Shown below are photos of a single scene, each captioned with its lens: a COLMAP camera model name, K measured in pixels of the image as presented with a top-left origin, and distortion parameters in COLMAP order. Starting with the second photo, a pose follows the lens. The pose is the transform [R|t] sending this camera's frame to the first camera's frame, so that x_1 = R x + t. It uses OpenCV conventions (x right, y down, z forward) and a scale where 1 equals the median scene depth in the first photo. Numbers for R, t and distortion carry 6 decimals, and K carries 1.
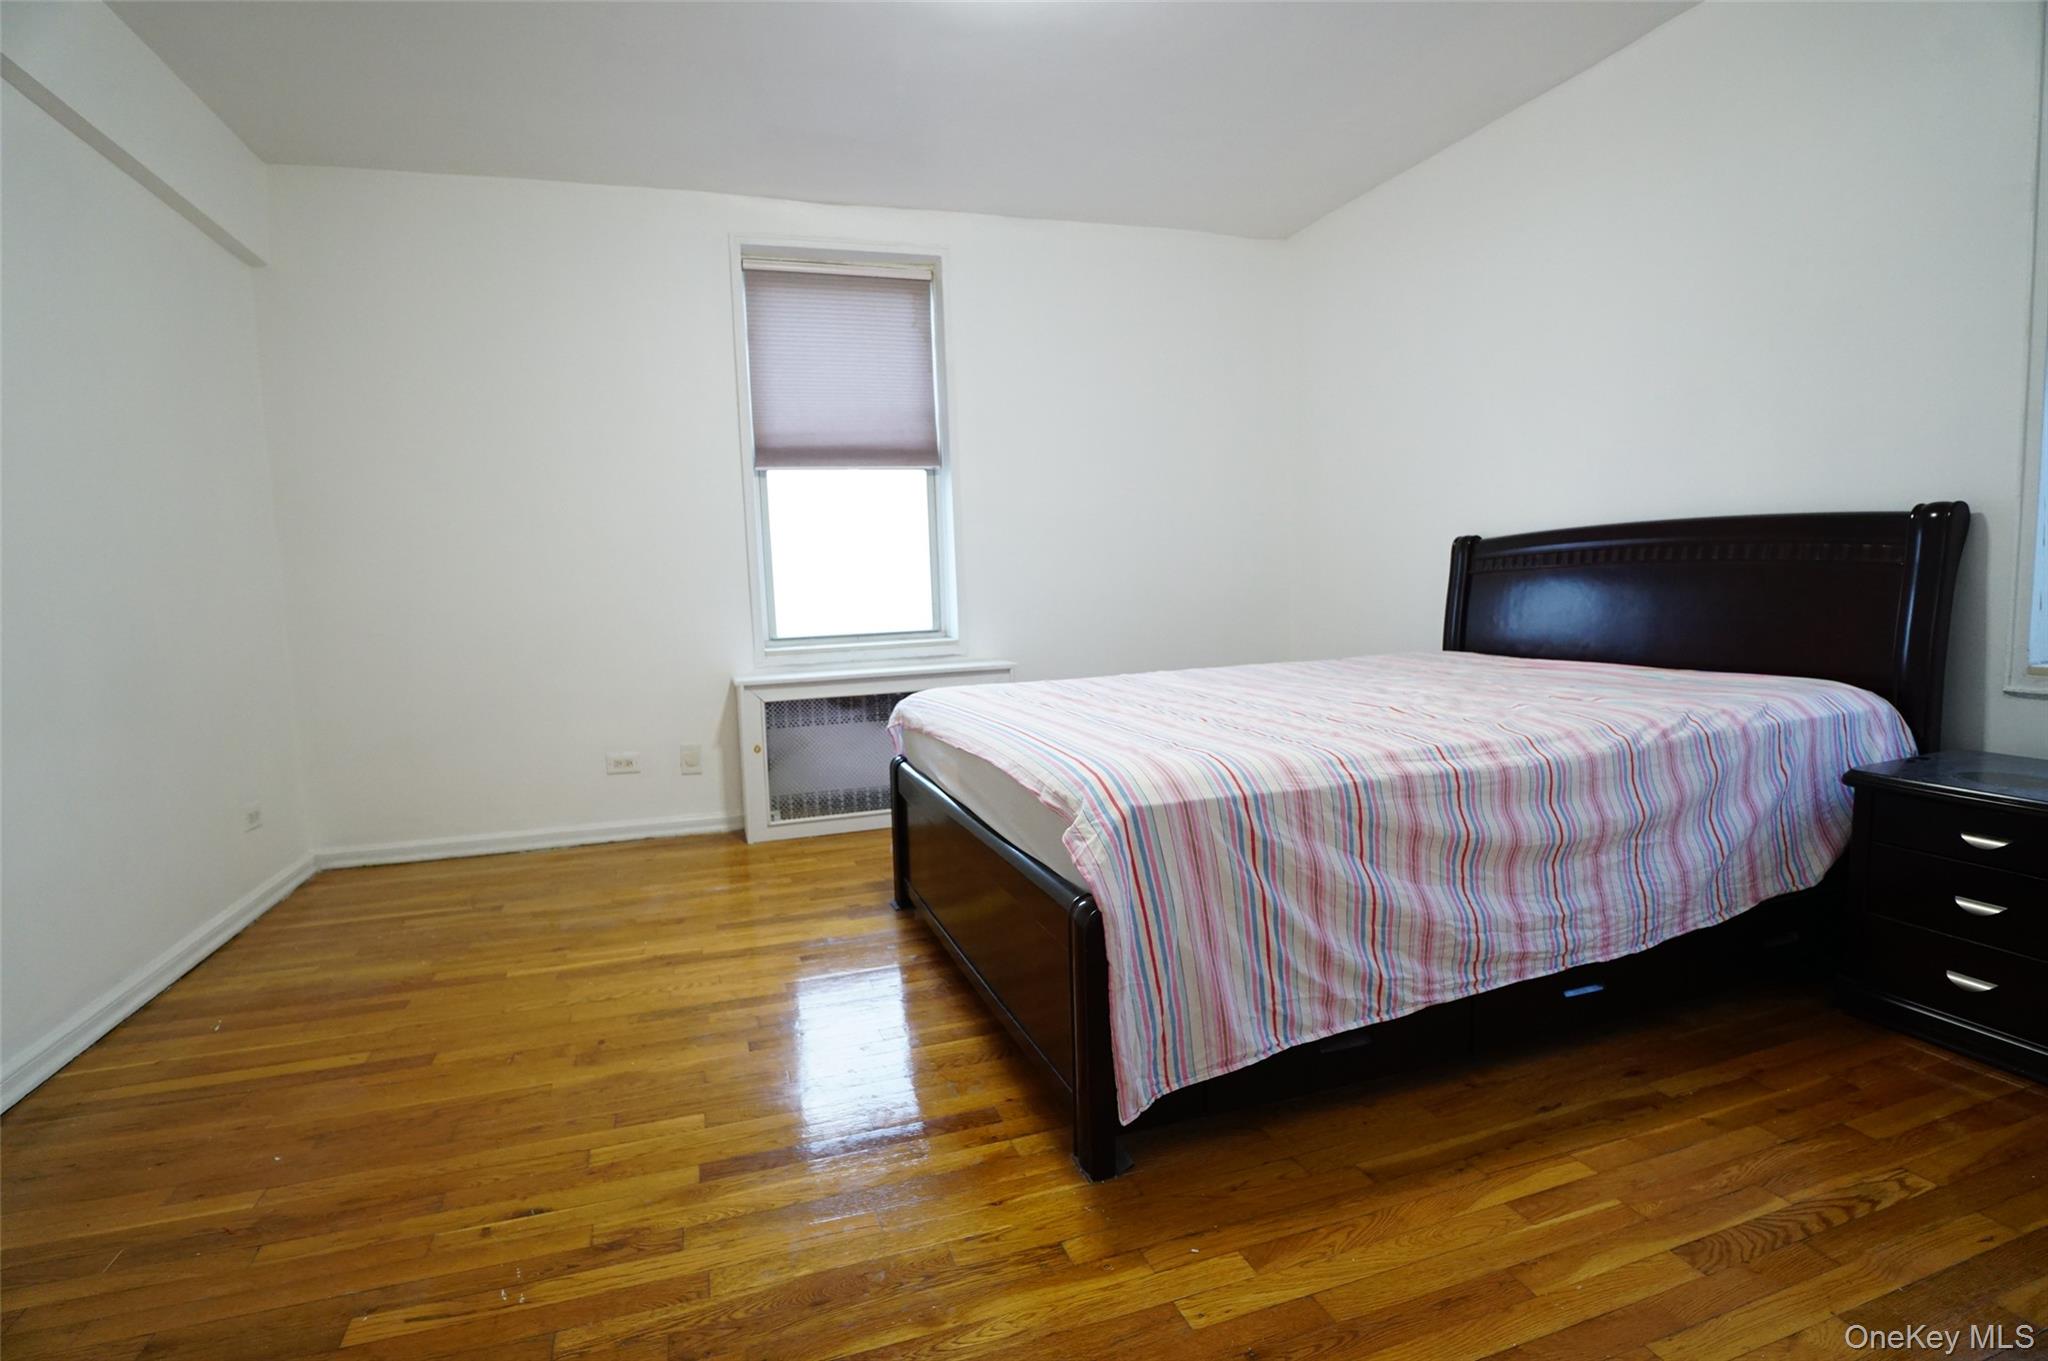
lens RADIAL K [[981.6, 0, 1010.3], [0, 981.6, 688.8], [0, 0, 1]] dist [-0.047448, 0.007856]
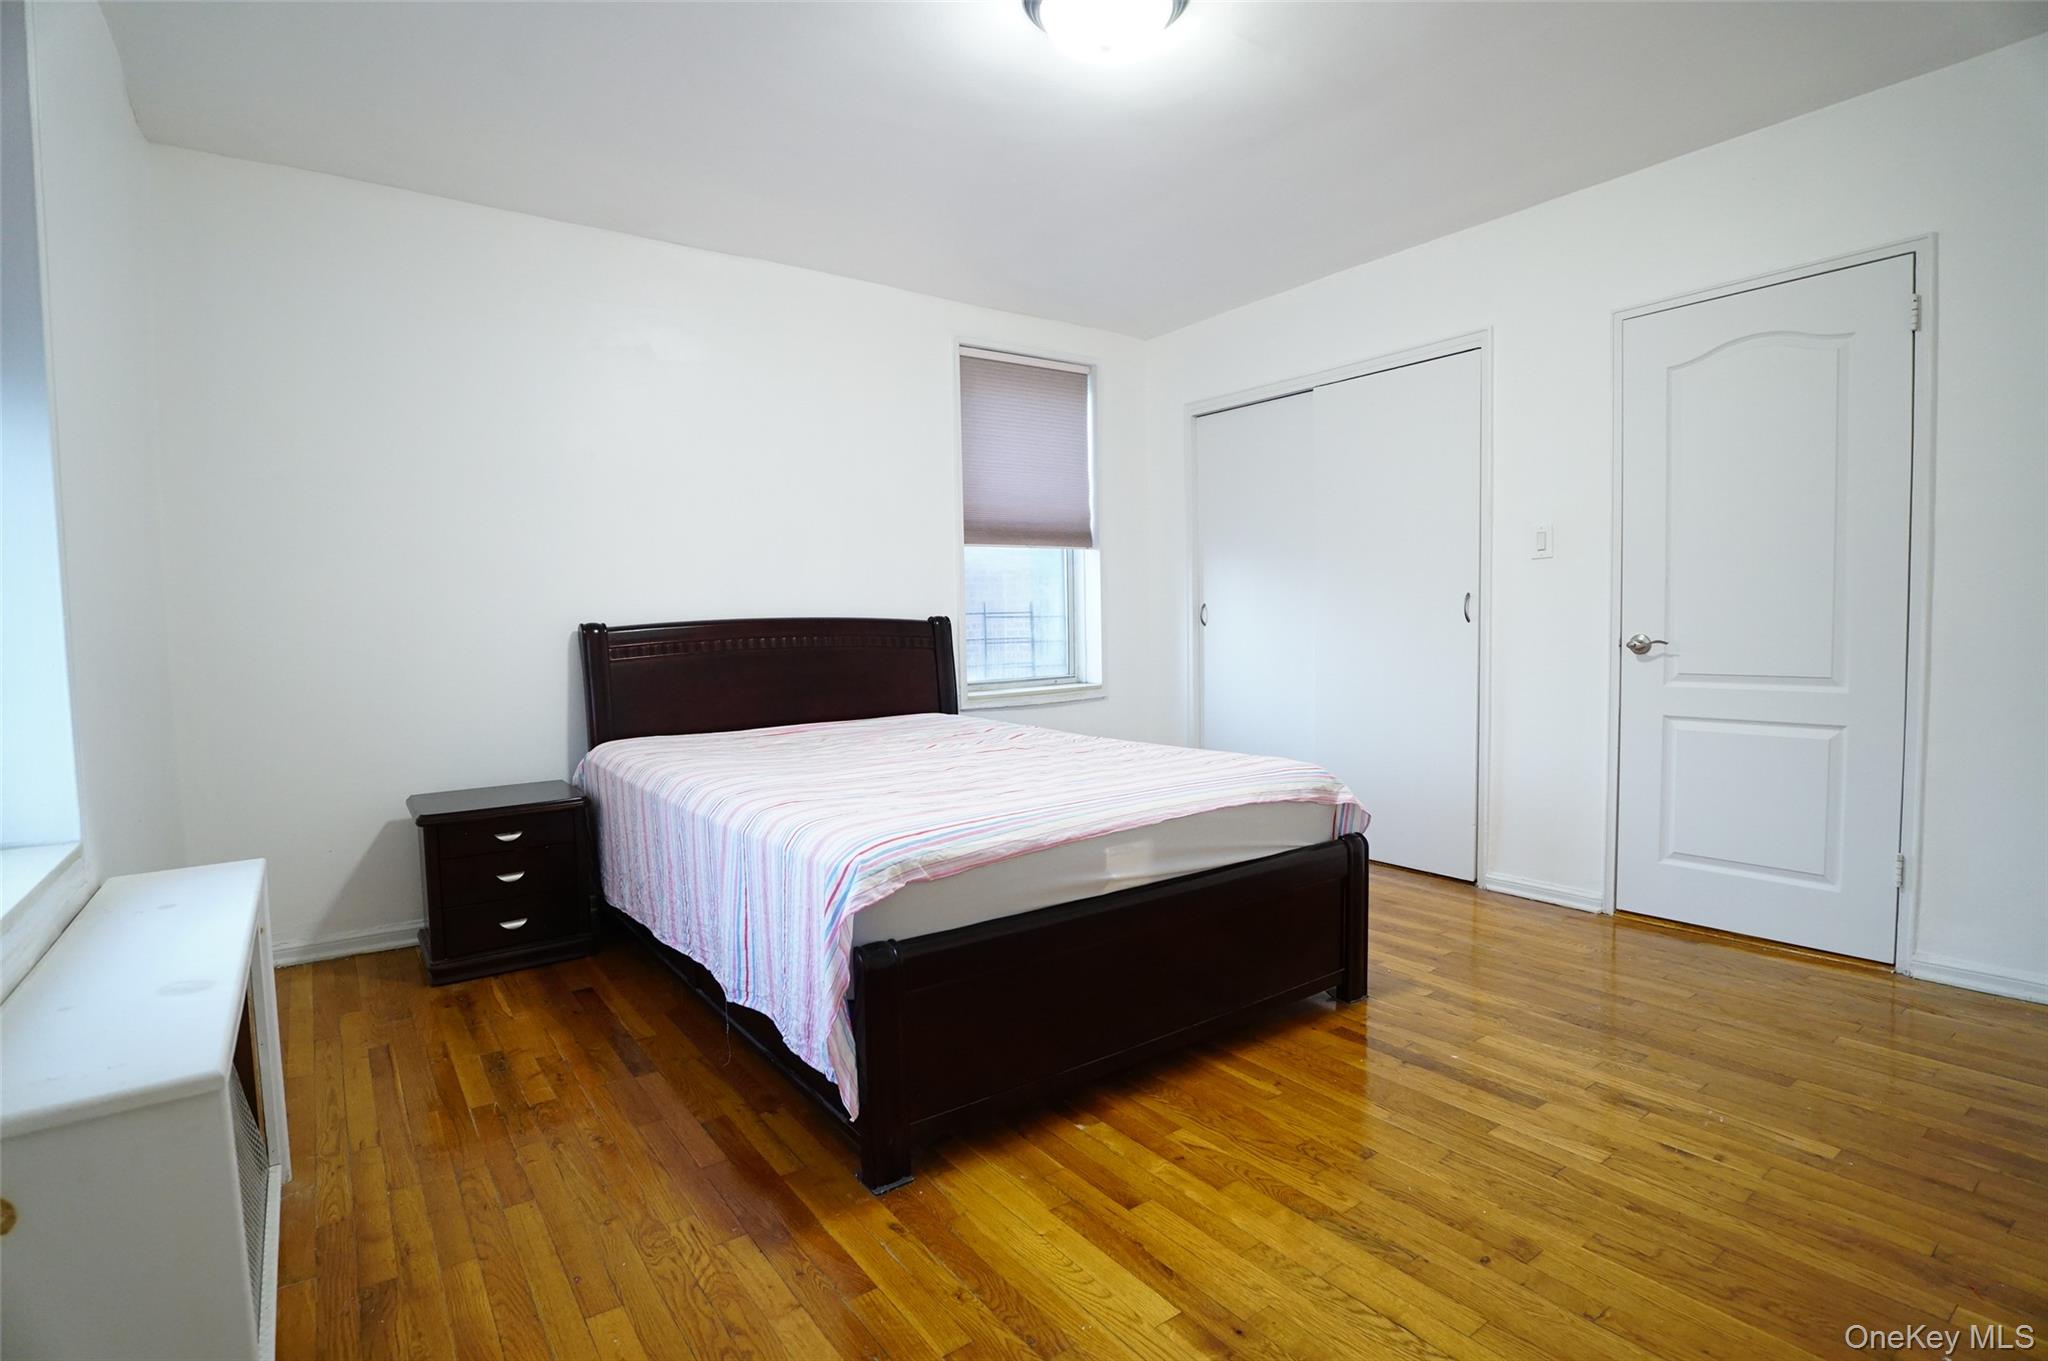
lens RADIAL K [[981.6, 0, 1010.3], [0, 981.6, 688.8], [0, 0, 1]] dist [-0.047448, 0.007856]
pose [[-0.295857, -0.024117, 0.954928, -0.584434], [0.134185, 0.988719, 0.066544, -0.097652], [-0.945761, 0.147825, -0.289283, 0.867048]]
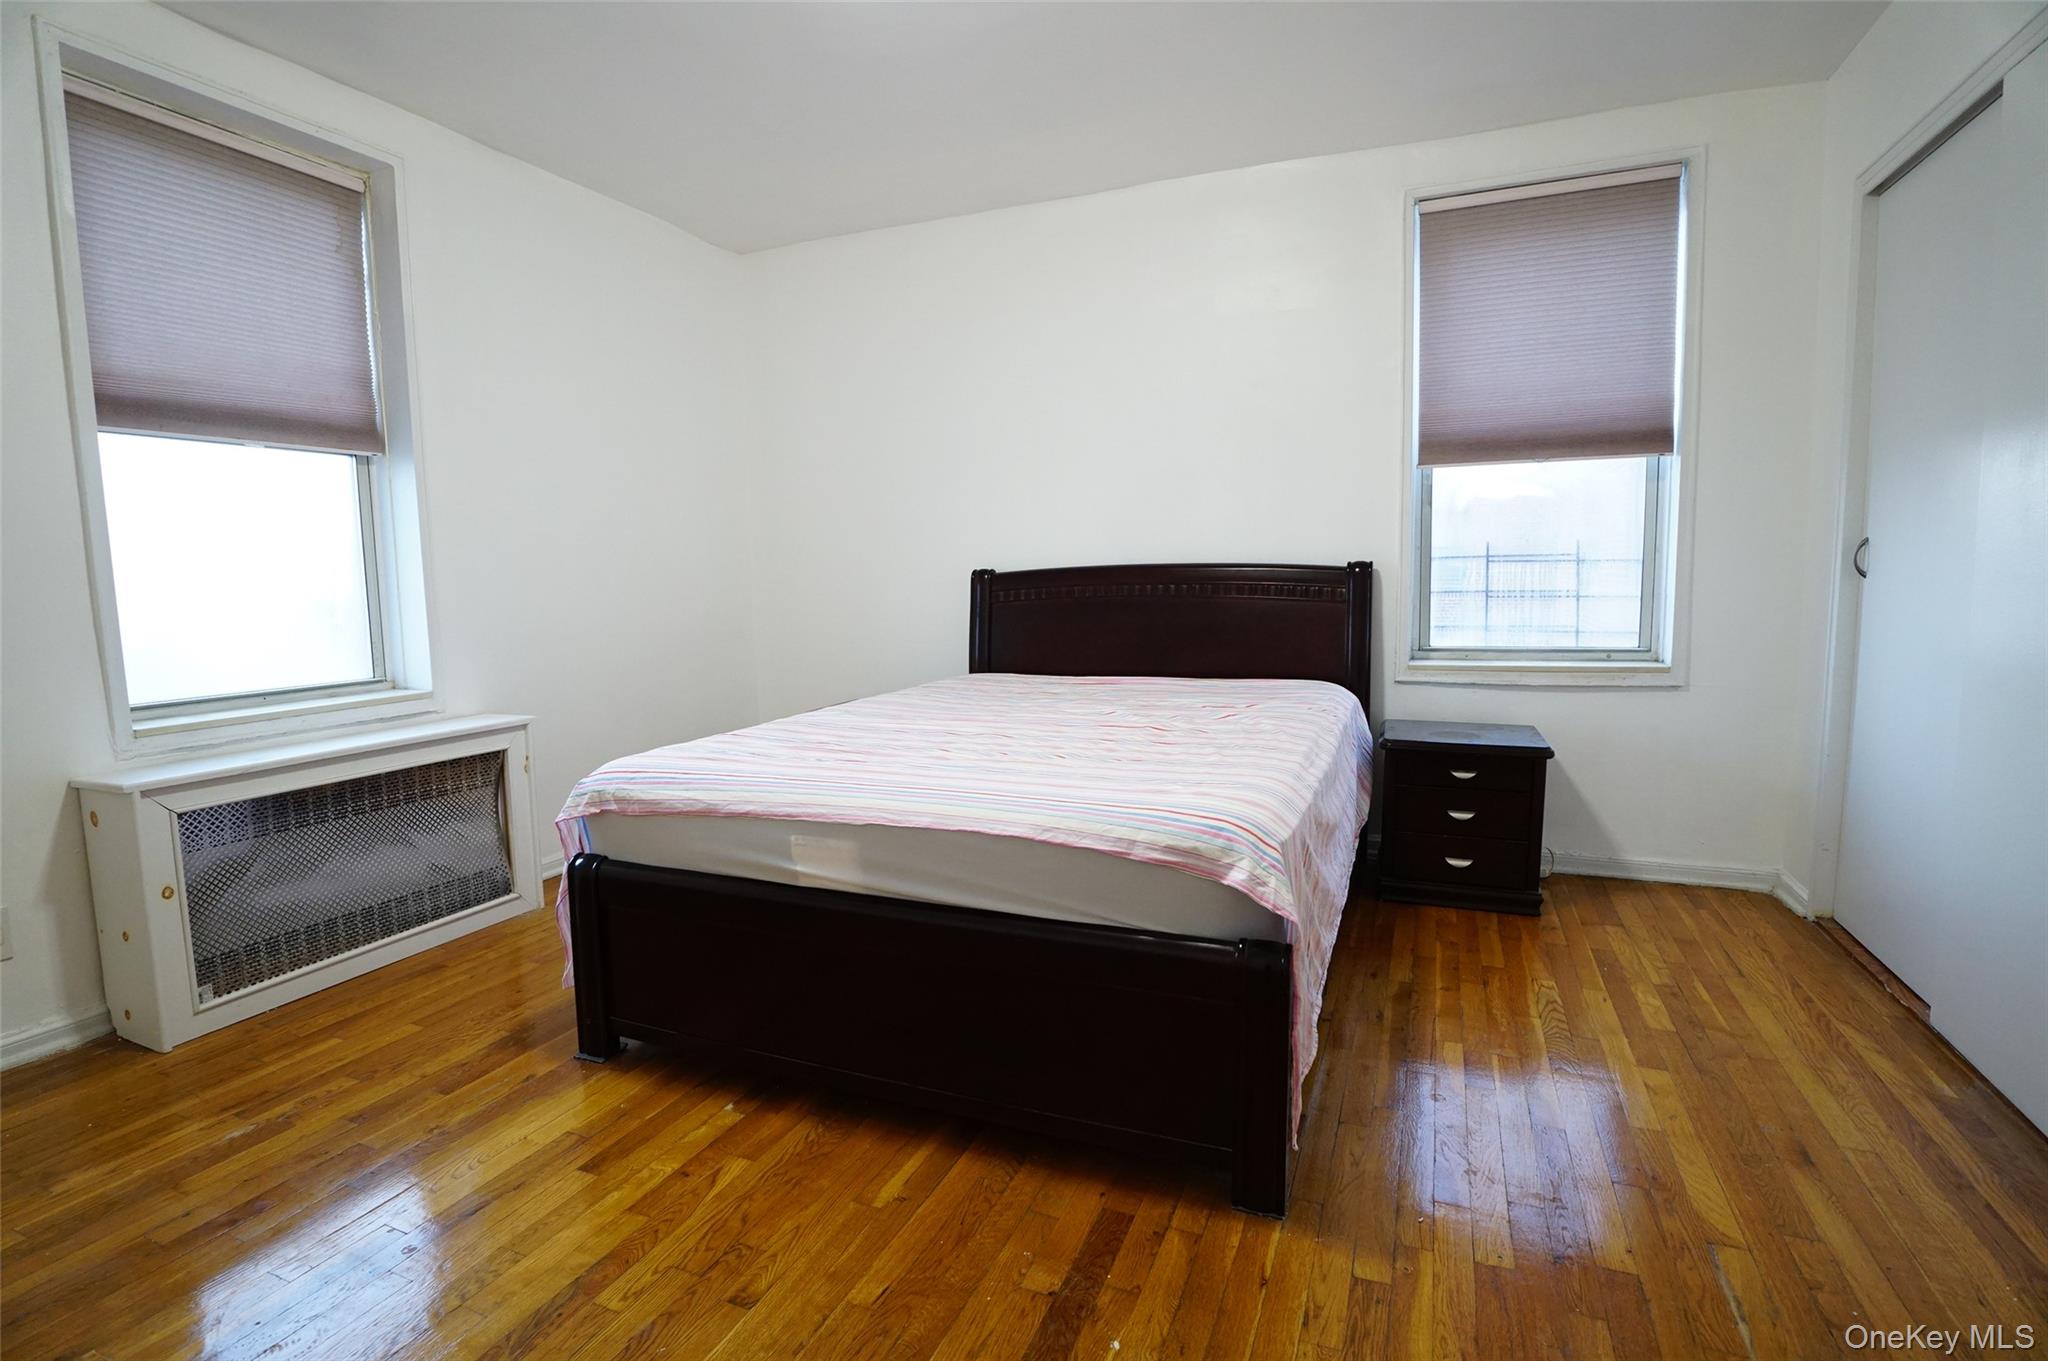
lens RADIAL K [[981.6, 0, 1010.3], [0, 981.6, 688.8], [0, 0, 1]] dist [-0.047448, 0.007856]
pose [[0.662068, -0.061947, 0.746879, -0.353761], [0.076390, 0.996966, 0.014974, -0.034022], [-0.745540, 0.047140, 0.664792, 0.222266]]
